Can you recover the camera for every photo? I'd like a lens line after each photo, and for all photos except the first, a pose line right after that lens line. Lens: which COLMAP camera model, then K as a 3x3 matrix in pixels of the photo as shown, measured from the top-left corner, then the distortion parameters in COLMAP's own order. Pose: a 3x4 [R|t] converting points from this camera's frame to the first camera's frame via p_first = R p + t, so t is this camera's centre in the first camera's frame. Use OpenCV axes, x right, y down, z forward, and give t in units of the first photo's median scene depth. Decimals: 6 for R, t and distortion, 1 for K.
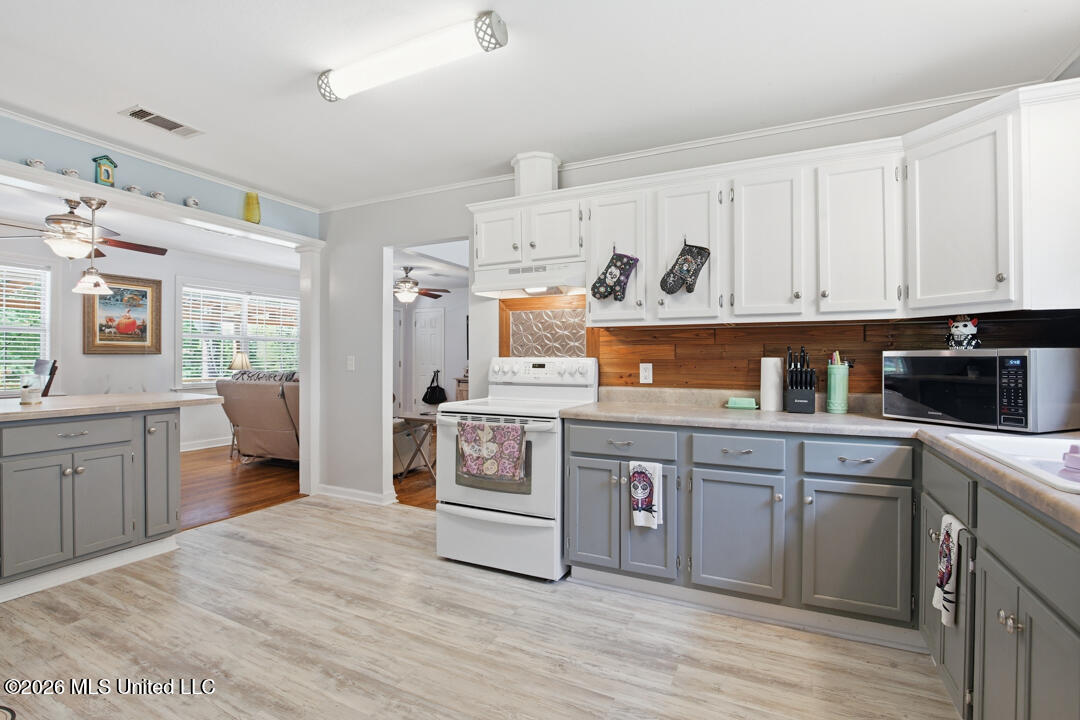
lens RADIAL K [[512.0, 0, 540.0], [0, 512.0, 360.0], [0, 0, 1]] dist [-0.028440, 0.000540]
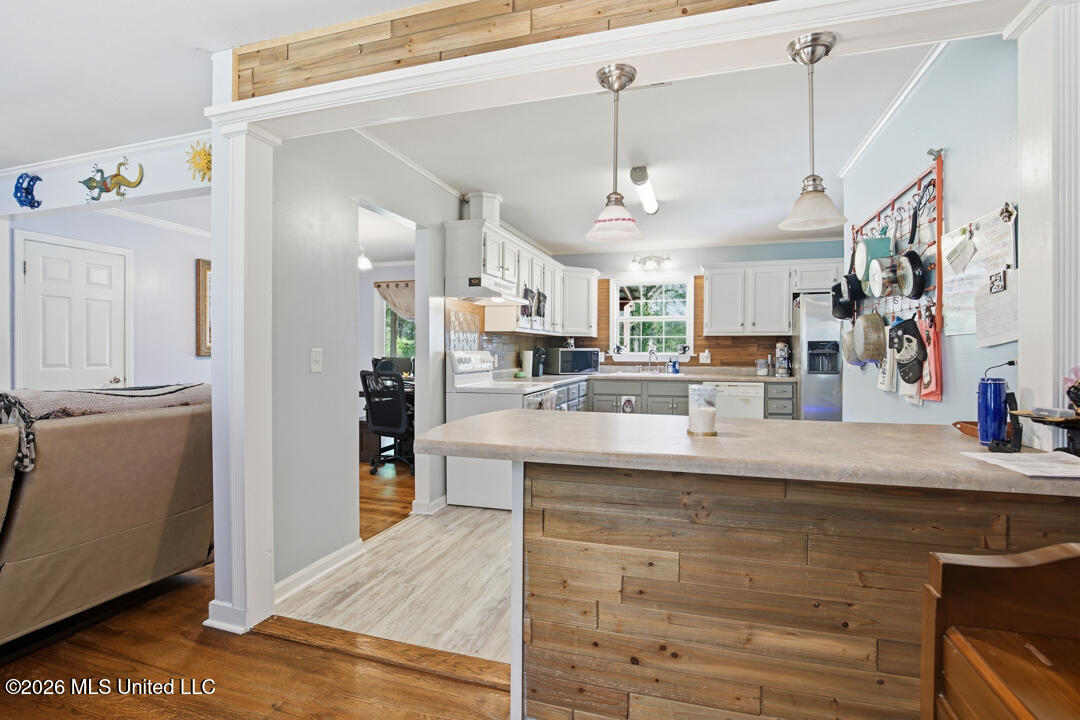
lens RADIAL K [[512.0, 0, 540.0], [0, 512.0, 360.0], [0, 0, 1]] dist [-0.028440, 0.000540]
pose [[-0.155806, -0.021758, 0.987548, -1.168825], [-0.005329, 0.999761, 0.021187, -0.009179], [-0.987773, -0.001961, -0.155885, 0.946088]]
